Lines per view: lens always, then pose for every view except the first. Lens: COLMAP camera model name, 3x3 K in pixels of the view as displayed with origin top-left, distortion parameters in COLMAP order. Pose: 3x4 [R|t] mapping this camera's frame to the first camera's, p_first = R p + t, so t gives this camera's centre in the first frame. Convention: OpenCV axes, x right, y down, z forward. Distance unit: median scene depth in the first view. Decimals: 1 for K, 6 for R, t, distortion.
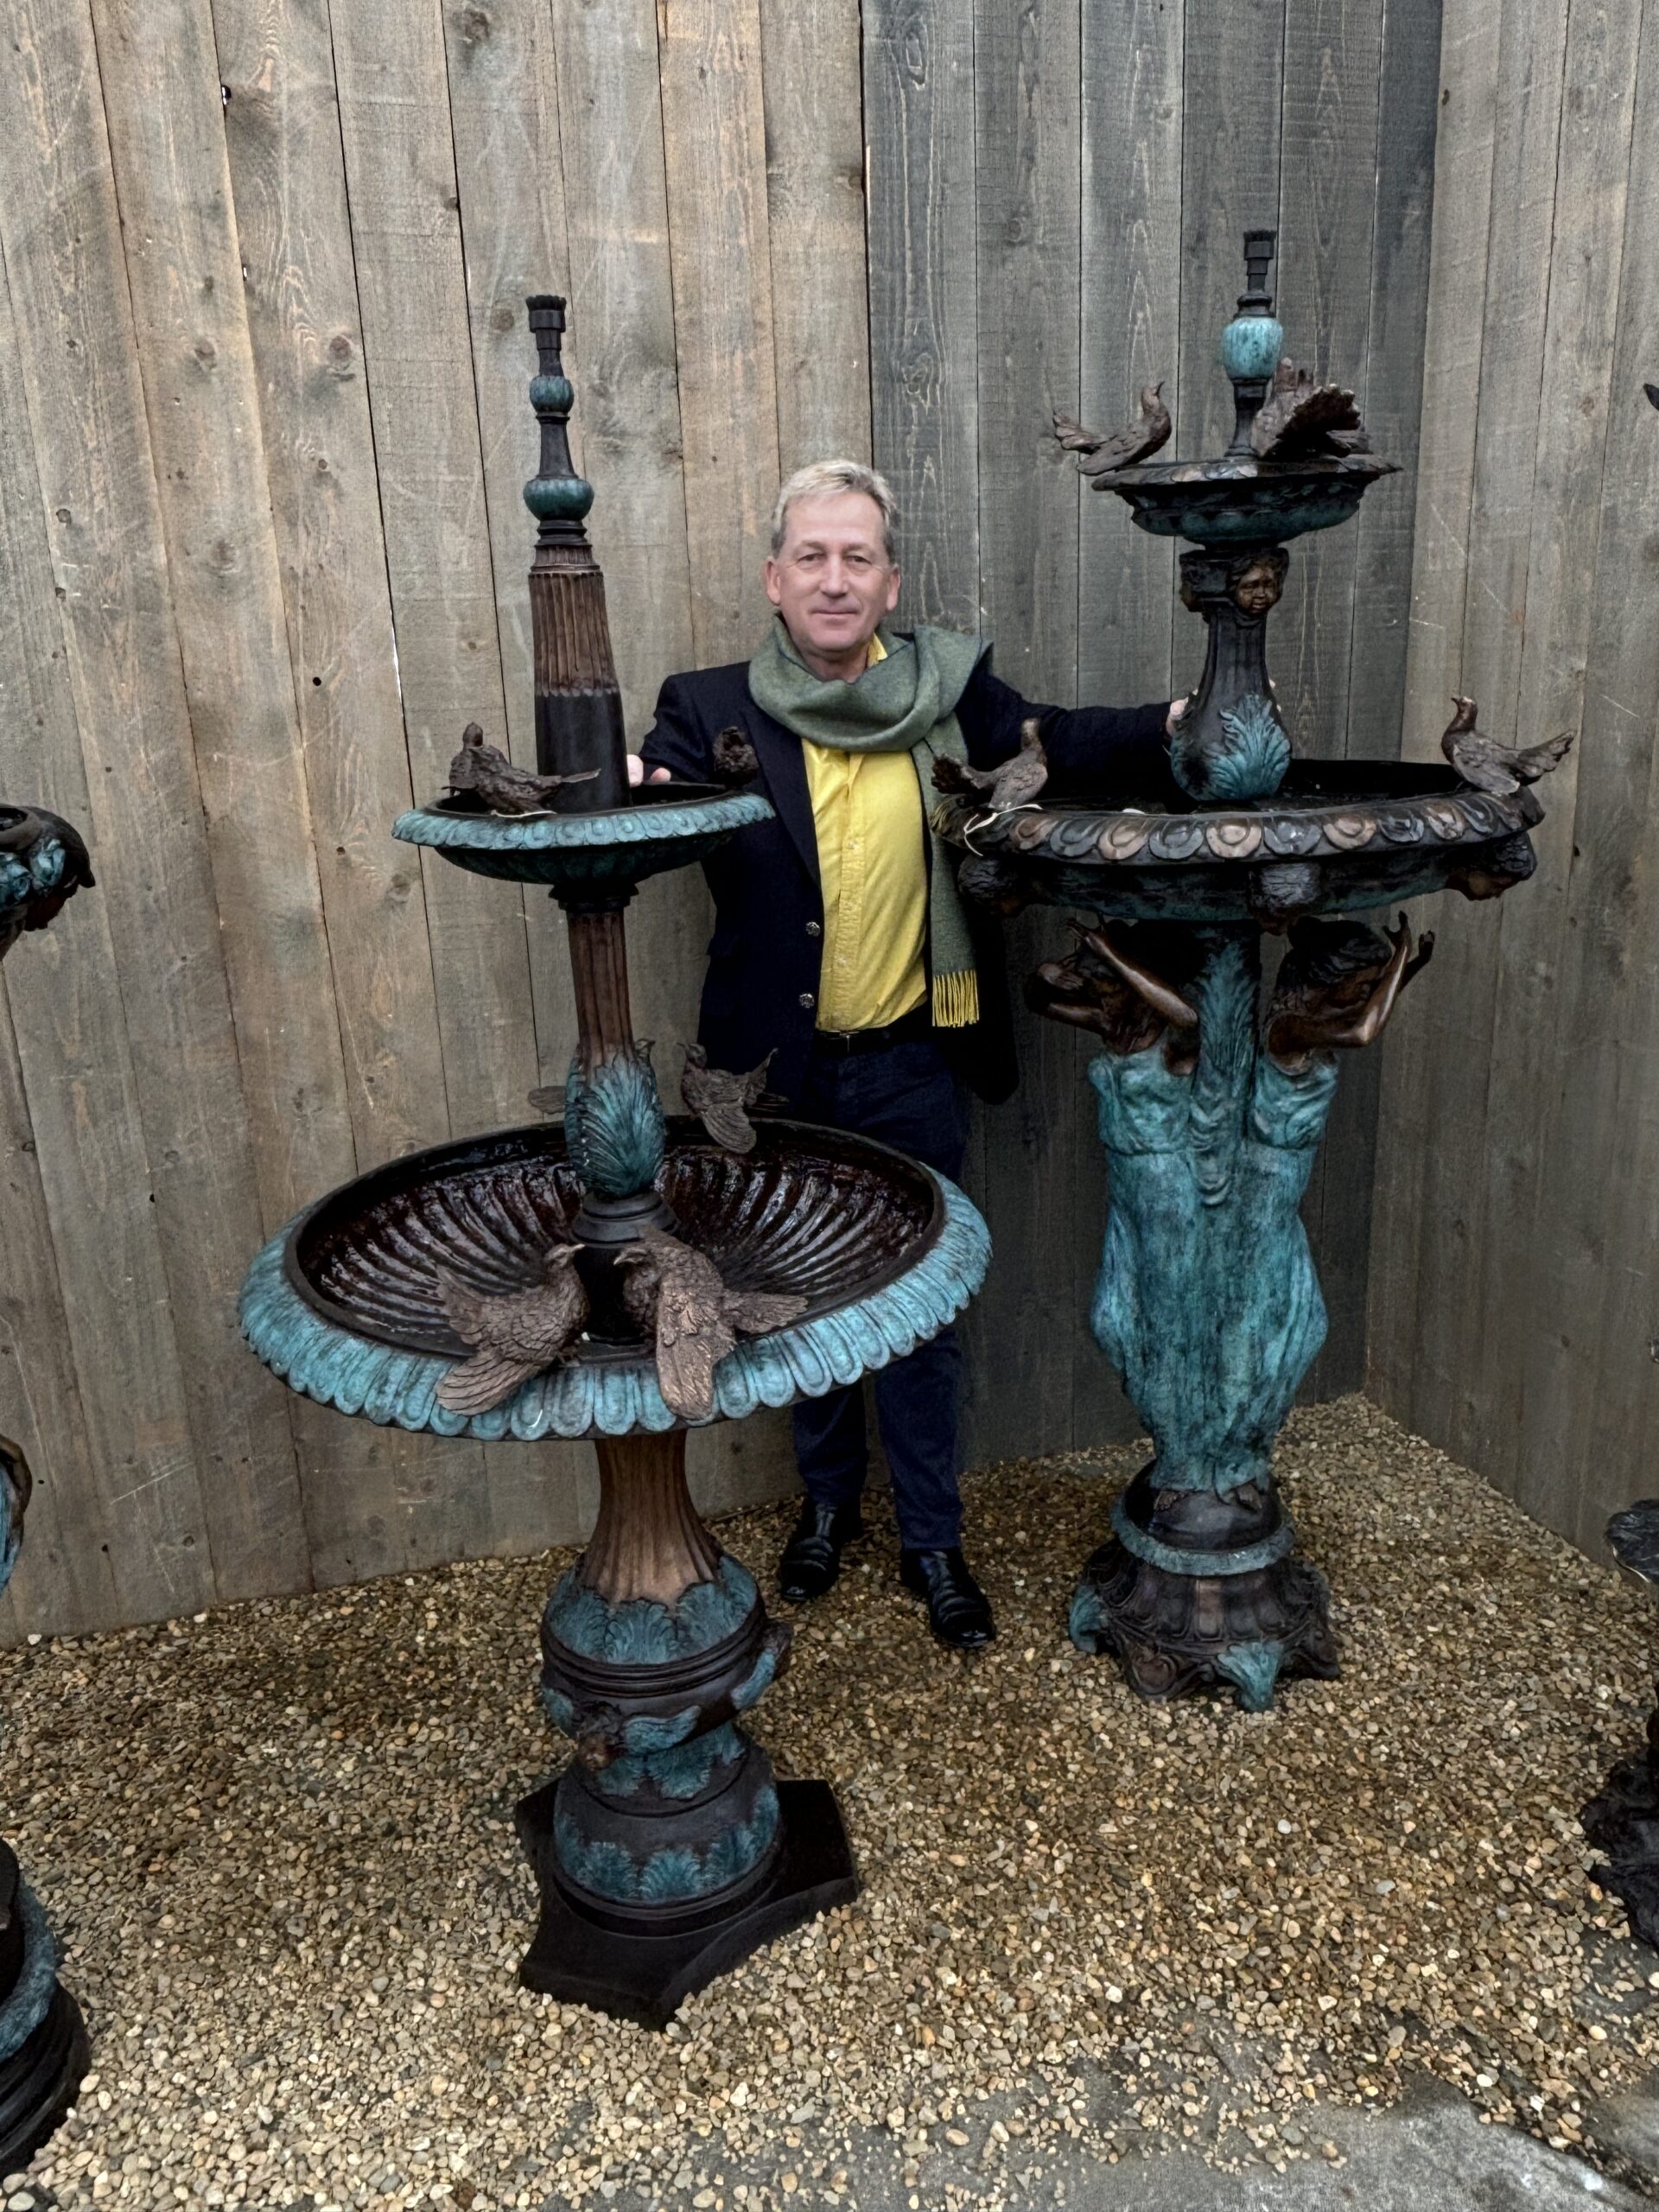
lens RADIAL K [[1641.1, 0, 839.5], [0, 1641.1, 1101.1], [0, 0, 1]] dist [0.046847, -0.078655]
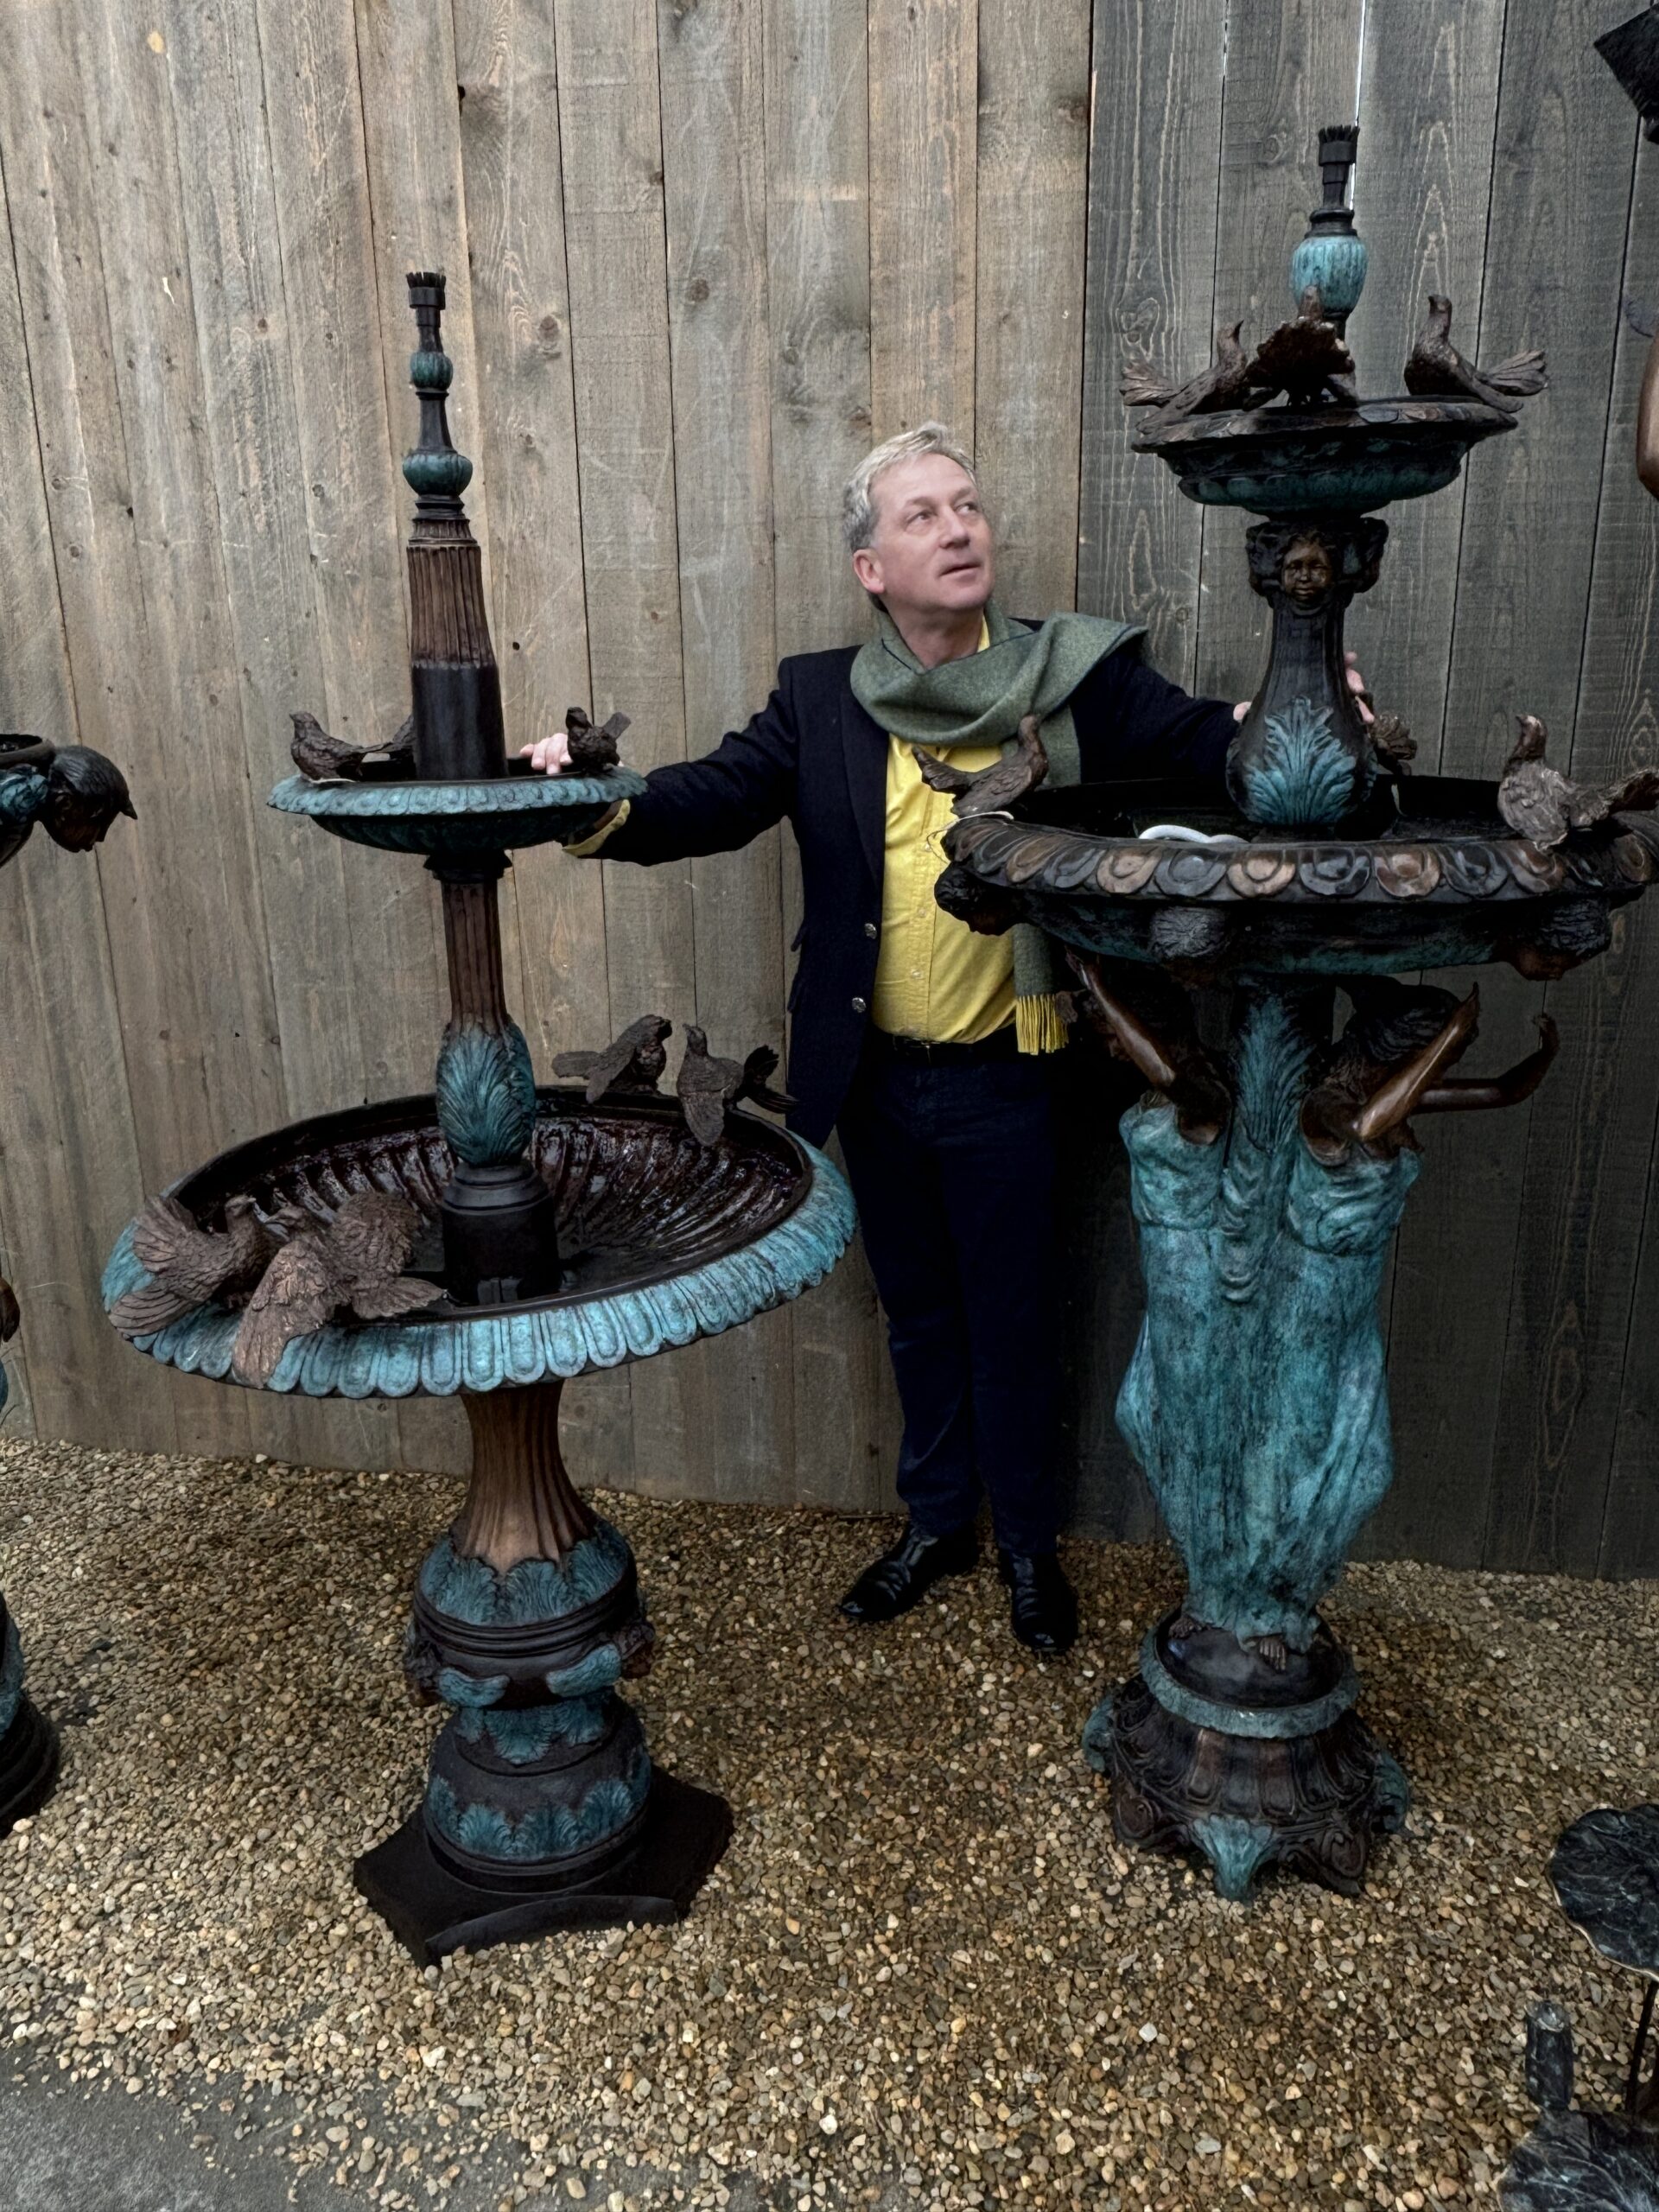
lens RADIAL K [[1641.1, 0, 839.5], [0, 1641.1, 1101.1], [0, 0, 1]] dist [0.046847, -0.078655]
pose [[0.885045, 0.155043, -0.438928, 0.419332], [-0.146281, 0.987771, 0.053953, -0.056632], [0.441925, 0.016455, 0.896901, 0.155310]]
